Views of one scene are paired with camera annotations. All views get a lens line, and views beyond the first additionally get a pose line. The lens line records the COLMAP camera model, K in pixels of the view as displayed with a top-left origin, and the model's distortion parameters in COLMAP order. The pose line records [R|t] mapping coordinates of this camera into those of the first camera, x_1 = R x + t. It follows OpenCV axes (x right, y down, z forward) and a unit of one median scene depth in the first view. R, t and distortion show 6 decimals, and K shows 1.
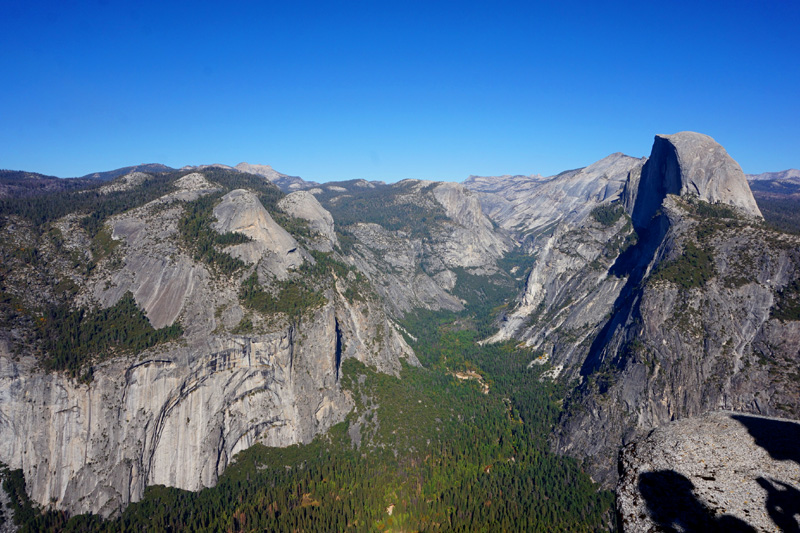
lens RADIAL K [[538.5, 0, 404.6], [0, 538.5, 267.7], [0, 0, 1]] dist [-0.057880, 0.037943]
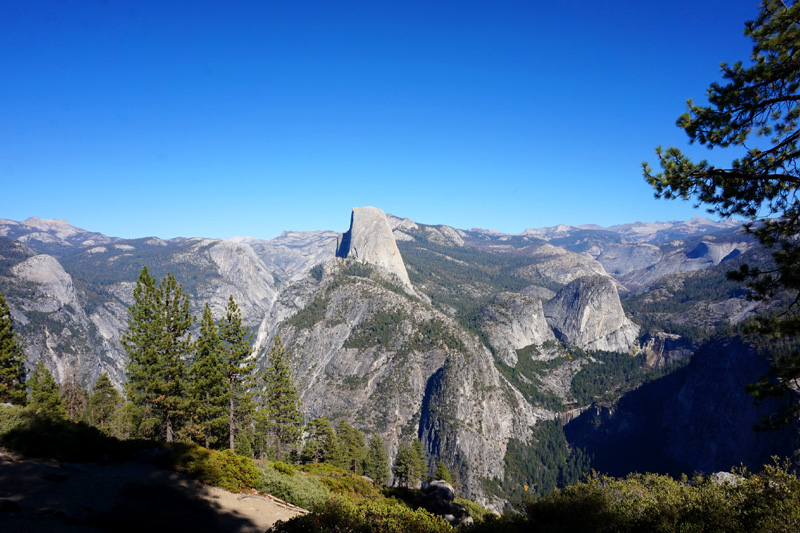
lens RADIAL K [[538.5, 0, 404.6], [0, 538.5, 267.7], [0, 0, 1]] dist [-0.057880, 0.037943]
pose [[0.958525, -0.016985, 0.284503, 0.277657], [0.044018, 0.995068, -0.088895, 0.010625], [-0.281590, 0.097731, 0.954545, -0.284763]]
